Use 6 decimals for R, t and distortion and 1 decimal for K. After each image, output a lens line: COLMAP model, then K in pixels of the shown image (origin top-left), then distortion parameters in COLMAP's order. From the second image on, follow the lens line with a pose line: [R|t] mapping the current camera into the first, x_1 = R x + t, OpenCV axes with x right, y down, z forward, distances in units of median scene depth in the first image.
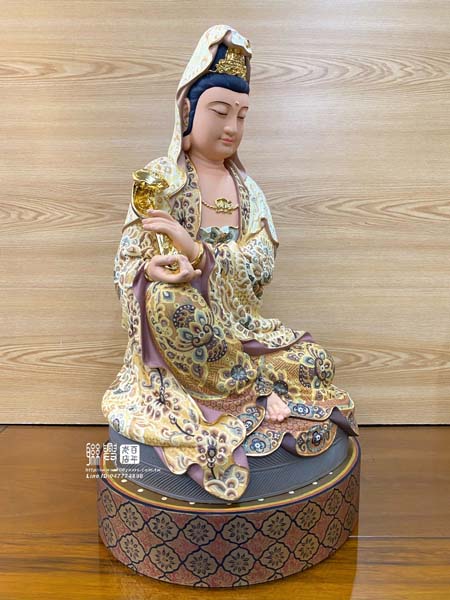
lens RADIAL K [[458.8, 0, 213.1], [0, 458.8, 310.0], [0, 0, 1]] dist [0.029853, -0.053615]
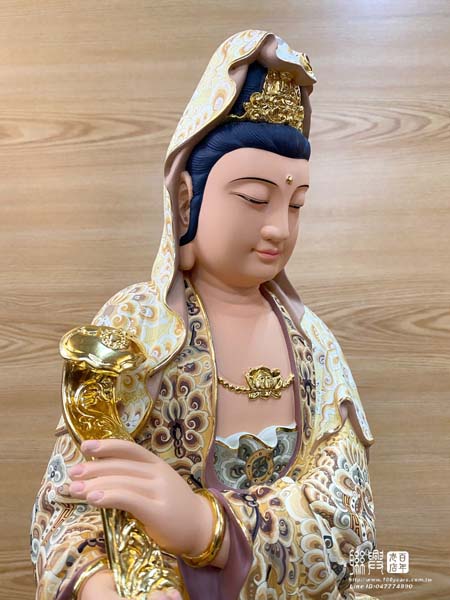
lens RADIAL K [[439.4, 0, 215.5], [0, 439.4, 304.0], [0, 0, 1]] dist [0.002999, -0.001071]
pose [[0.999268, -0.018016, -0.033761, -0.010736], [0.013904, 0.992881, -0.118293, -0.259178], [0.035652, 0.117737, 0.992405, 0.542153]]
